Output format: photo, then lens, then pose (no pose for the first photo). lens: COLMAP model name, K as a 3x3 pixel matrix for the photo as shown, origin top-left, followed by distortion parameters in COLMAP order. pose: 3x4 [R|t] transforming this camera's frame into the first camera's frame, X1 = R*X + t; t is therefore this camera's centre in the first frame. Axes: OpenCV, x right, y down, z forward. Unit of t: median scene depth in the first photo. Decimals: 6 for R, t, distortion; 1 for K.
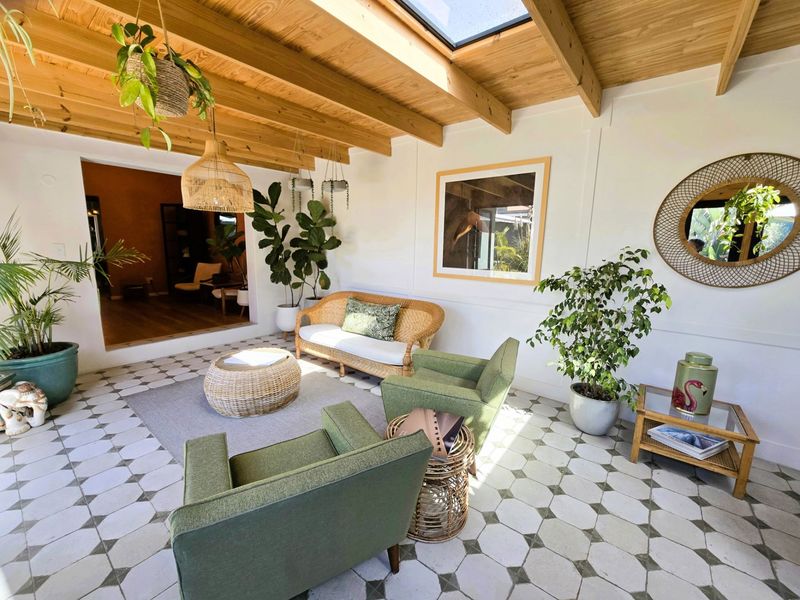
lens RADIAL K [[329.2, 0, 395.1], [0, 329.2, 301.1], [0, 0, 1]] dist [0.000819, -0.000237]
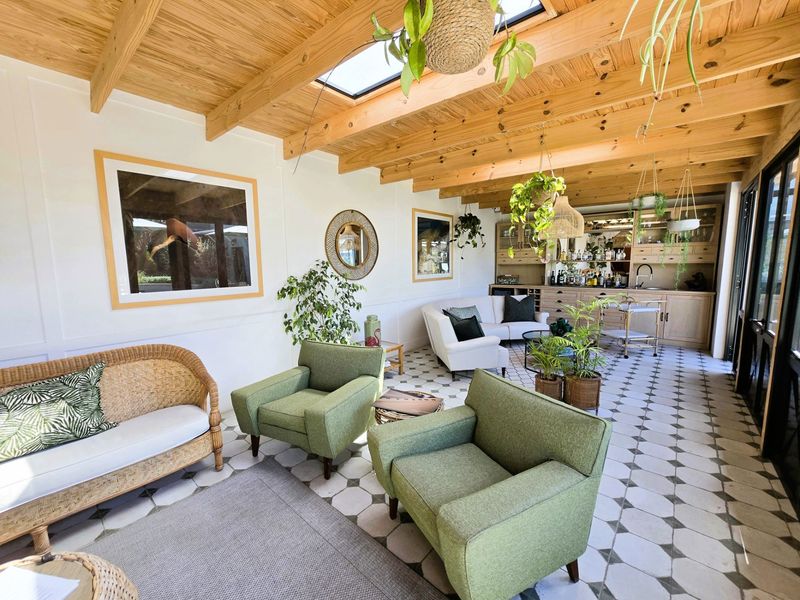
lens RADIAL K [[329.2, 0, 398.6], [0, 329.2, 300.1], [0, 0, 1]] dist [0.000819, -0.000237]
pose [[0.035796, -0.137953, 0.989792, -0.547046], [0.178939, 0.975305, 0.129462, -0.083008], [-0.983209, 0.172478, 0.059597, 0.440172]]
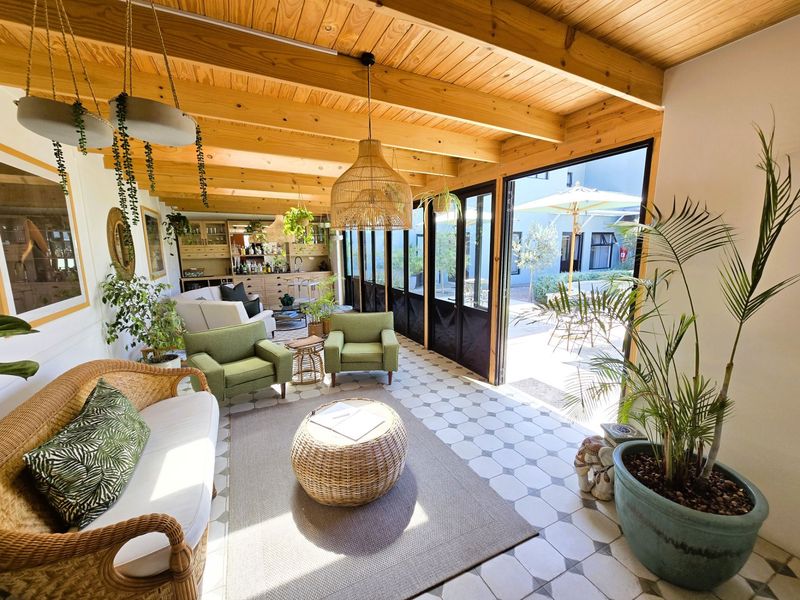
lens RADIAL K [[329.2, 0, 400.6], [0, 329.2, 300.9], [0, 0, 1]] dist [0.000819, -0.000237]
pose [[-0.909191, -0.080163, 0.408590, -0.691405], [0.061538, 0.944646, 0.322268, -0.277123], [-0.411807, 0.318147, -0.853931, 1.270573]]
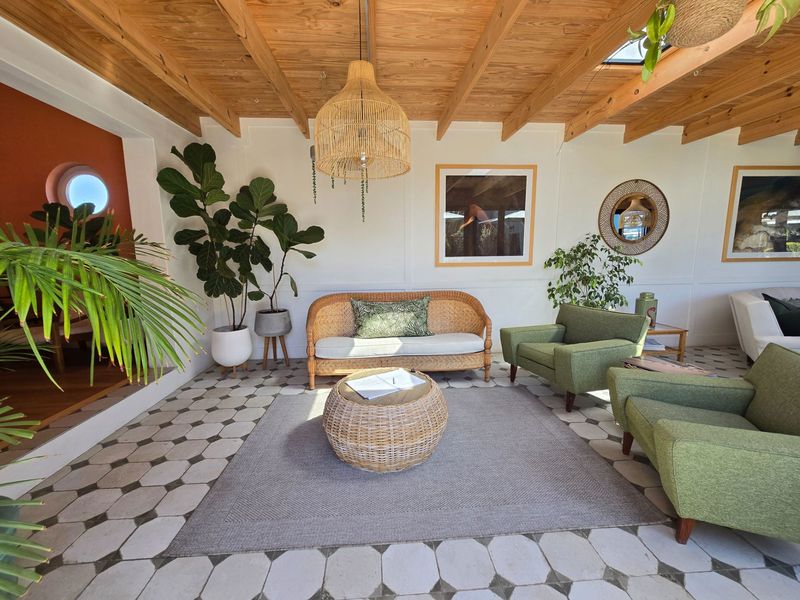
lens RADIAL K [[329.2, 0, 395.7], [0, 329.2, 301.7], [0, 0, 1]] dist [0.000819, -0.000237]
pose [[0.734448, -0.128842, 0.666323, -0.724797], [0.140832, 0.989376, 0.036077, -0.023544], [-0.663892, 0.067343, 0.744790, 0.359851]]
